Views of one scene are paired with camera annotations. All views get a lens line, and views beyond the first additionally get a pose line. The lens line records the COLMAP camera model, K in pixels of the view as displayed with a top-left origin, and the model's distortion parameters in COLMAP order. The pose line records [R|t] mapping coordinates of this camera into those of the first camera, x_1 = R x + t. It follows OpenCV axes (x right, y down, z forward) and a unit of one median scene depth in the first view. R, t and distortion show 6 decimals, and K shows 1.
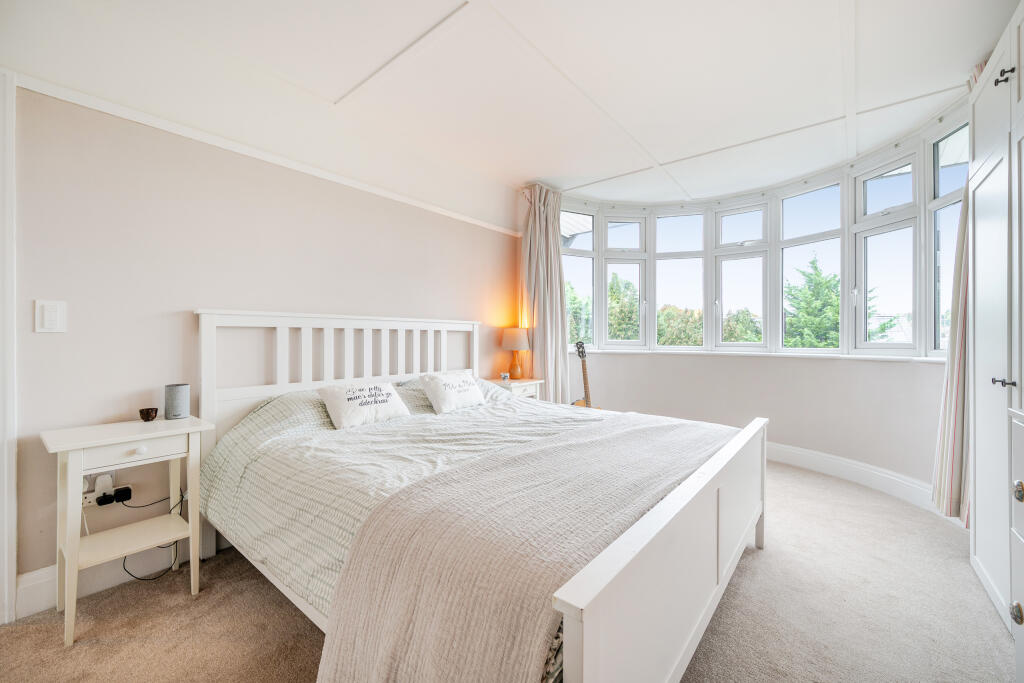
lens RADIAL K [[413.7, 0, 512.0], [0, 413.7, 341.5], [0, 0, 1]] dist [-0.003149, -0.000226]
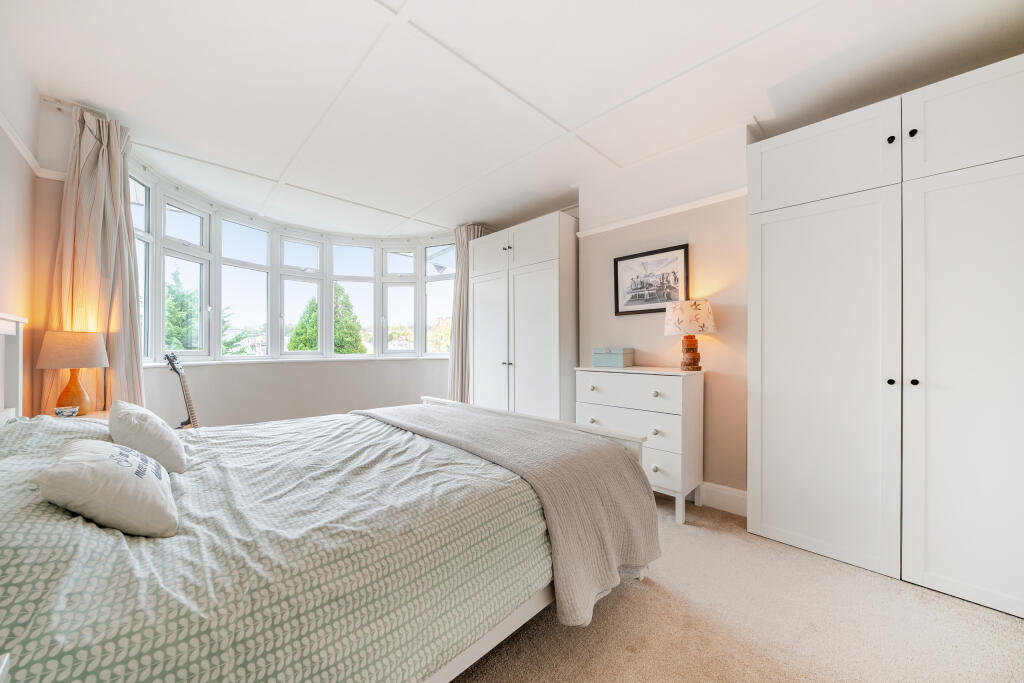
lens RADIAL K [[359.7, 0, 512.3], [0, 359.7, 346.1], [0, 0, 1]] dist [0.000115, 0.000015]
pose [[0.115054, 0.002017, 0.993357, -0.432996], [0.008779, 0.999957, -0.003048, -0.003331], [-0.993320, 0.009071, 0.115032, 0.286181]]
